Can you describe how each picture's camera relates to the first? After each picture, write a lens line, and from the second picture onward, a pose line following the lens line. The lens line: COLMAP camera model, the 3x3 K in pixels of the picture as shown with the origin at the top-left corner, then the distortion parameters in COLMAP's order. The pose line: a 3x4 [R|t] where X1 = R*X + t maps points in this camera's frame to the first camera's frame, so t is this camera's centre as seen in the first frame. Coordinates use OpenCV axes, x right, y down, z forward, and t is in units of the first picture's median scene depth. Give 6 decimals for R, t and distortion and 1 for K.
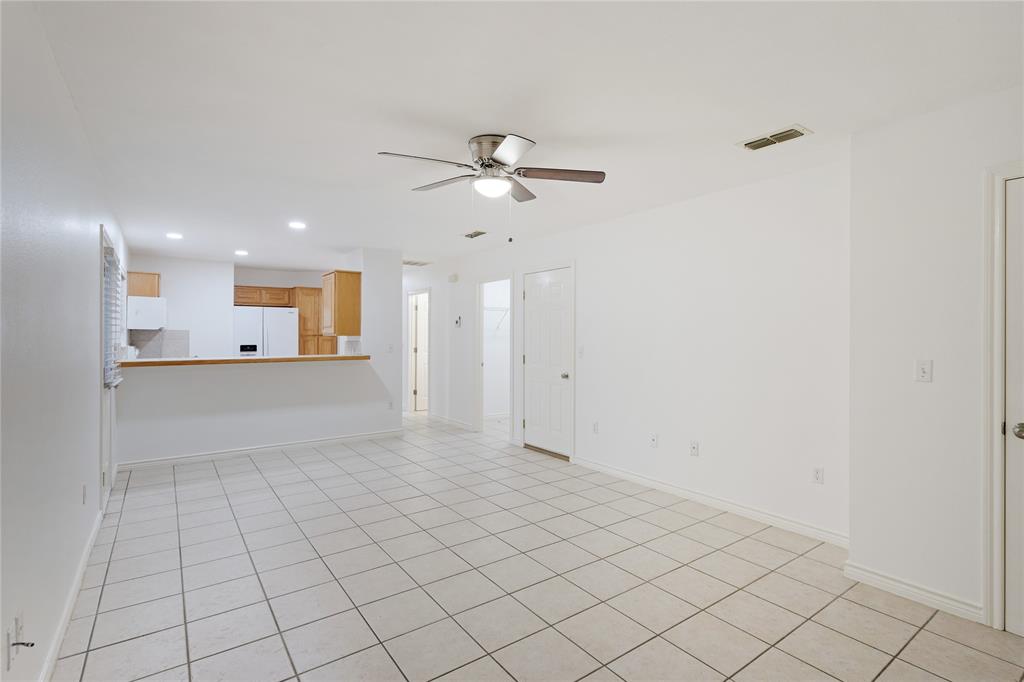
lens RADIAL K [[509.5, 0, 504.8], [0, 509.5, 335.5], [0, 0, 1]] dist [0.000153, -0.000055]
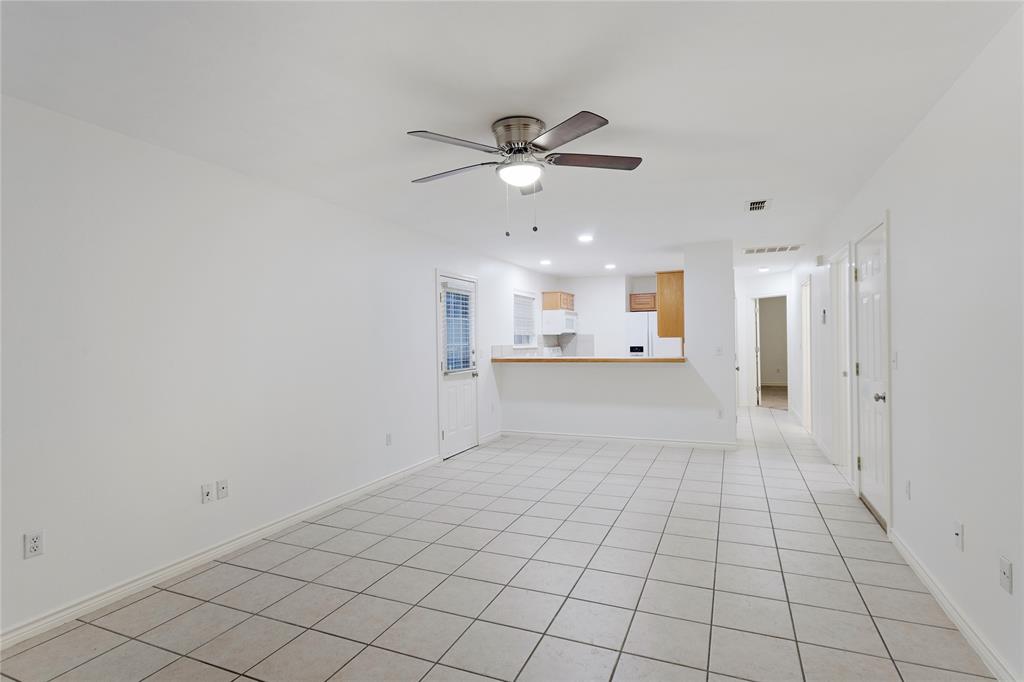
lens RADIAL K [[487.4, 0, 512.0], [0, 487.4, 341.0], [0, 0, 1]] dist [0.001877, 0.000252]
pose [[0.521595, -0.007341, -0.853162, 0.292612], [0.015732, 0.999876, 0.001014, 0.001659], [0.853048, -0.013950, 0.521646, 0.222334]]
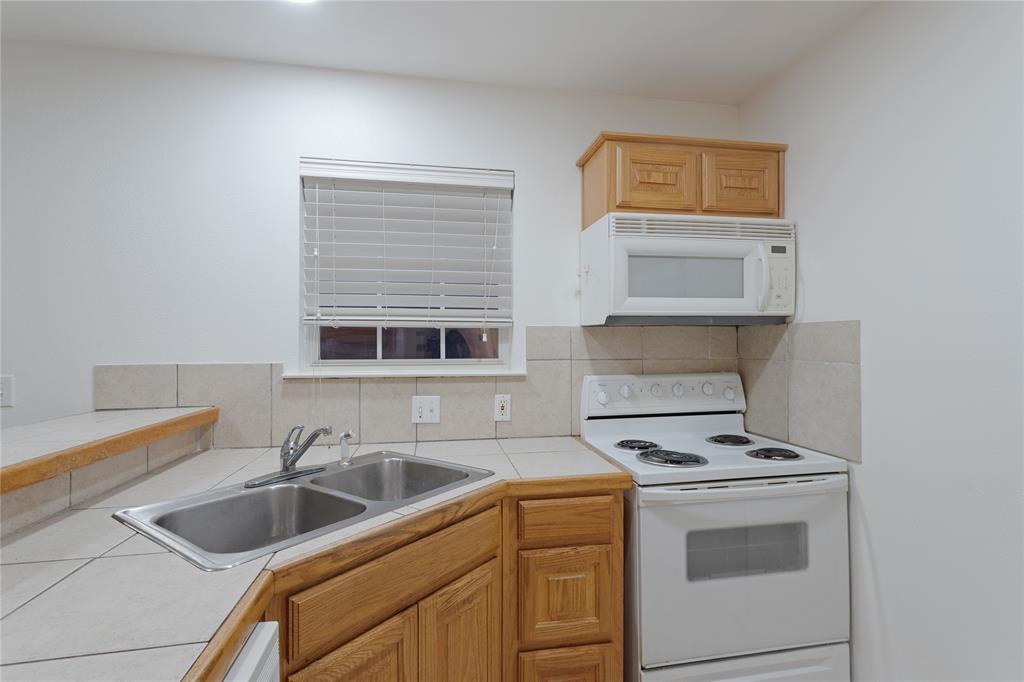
lens RADIAL K [[487.4, 0, 512.0], [0, 487.4, 341.0], [0, 0, 1]] dist [0.001877, 0.000252]
pose [[-0.396551, -0.006415, -0.917990, -0.362575], [0.003804, 0.999956, -0.008631, 0.000649], [0.918005, -0.006915, -0.396509, 0.971171]]
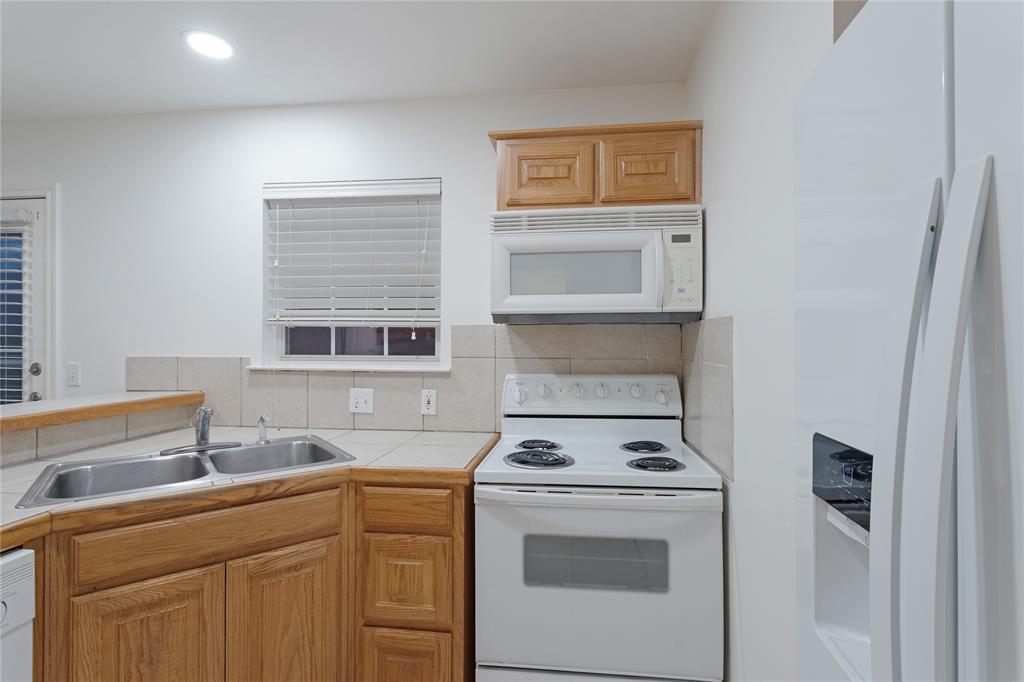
lens RADIAL K [[482.8, 0, 530.1], [0, 482.8, 341.4], [0, 0, 1]] dist [0.001249, 0.000659]
pose [[-0.645089, -0.006699, -0.764078, -0.435769], [-0.002232, 0.999974, -0.006883, 0.001466], [0.764104, -0.002734, -0.645087, 1.097507]]
